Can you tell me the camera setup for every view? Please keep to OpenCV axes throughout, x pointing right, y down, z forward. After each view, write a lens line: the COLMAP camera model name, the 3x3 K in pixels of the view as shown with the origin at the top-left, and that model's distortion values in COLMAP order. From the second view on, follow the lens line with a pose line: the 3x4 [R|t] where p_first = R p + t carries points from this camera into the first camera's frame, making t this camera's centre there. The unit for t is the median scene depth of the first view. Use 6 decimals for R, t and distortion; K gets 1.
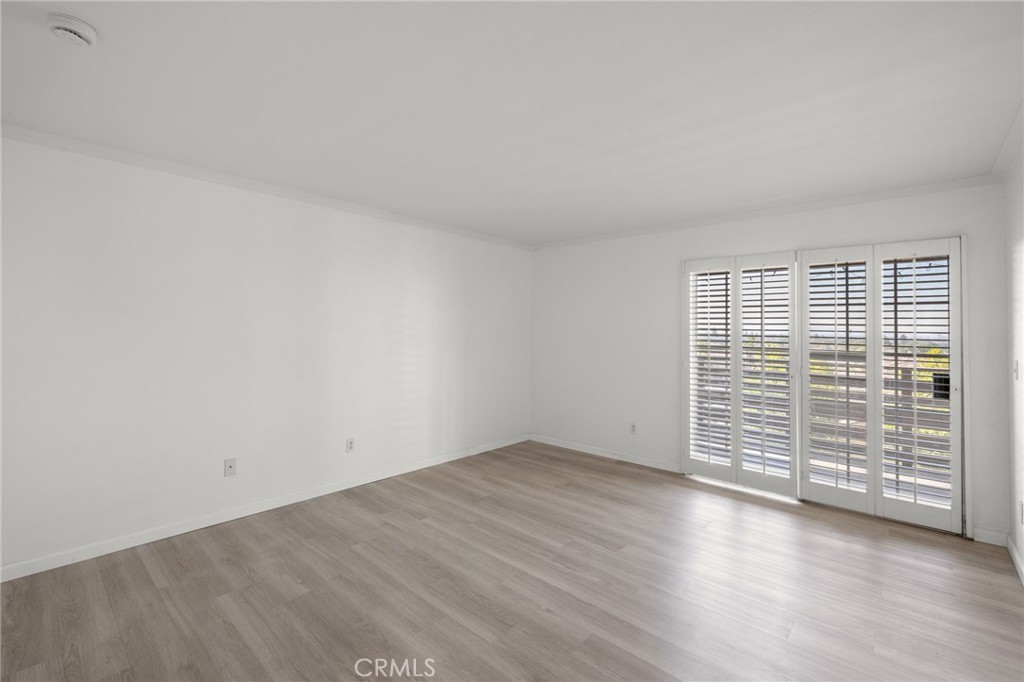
lens RADIAL K [[425.8, 0, 512.4], [0, 425.8, 335.0], [0, 0, 1]] dist [-0.002170, -0.000228]
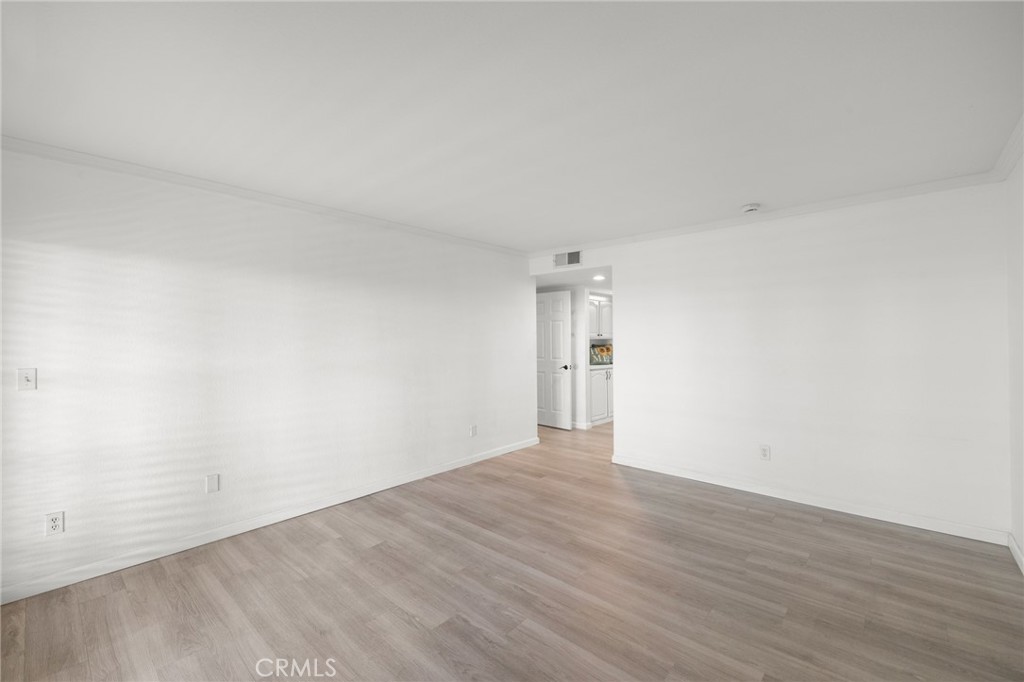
lens RADIAL K [[425.8, 0, 511.6], [0, 425.8, 339.4], [0, 0, 1]] dist [-0.002170, -0.000228]
pose [[-0.999976, -0.002383, 0.006503, 0.142347], [-0.002327, 0.999960, 0.008587, -0.017303], [-0.006524, 0.008572, -0.999942, 1.864543]]
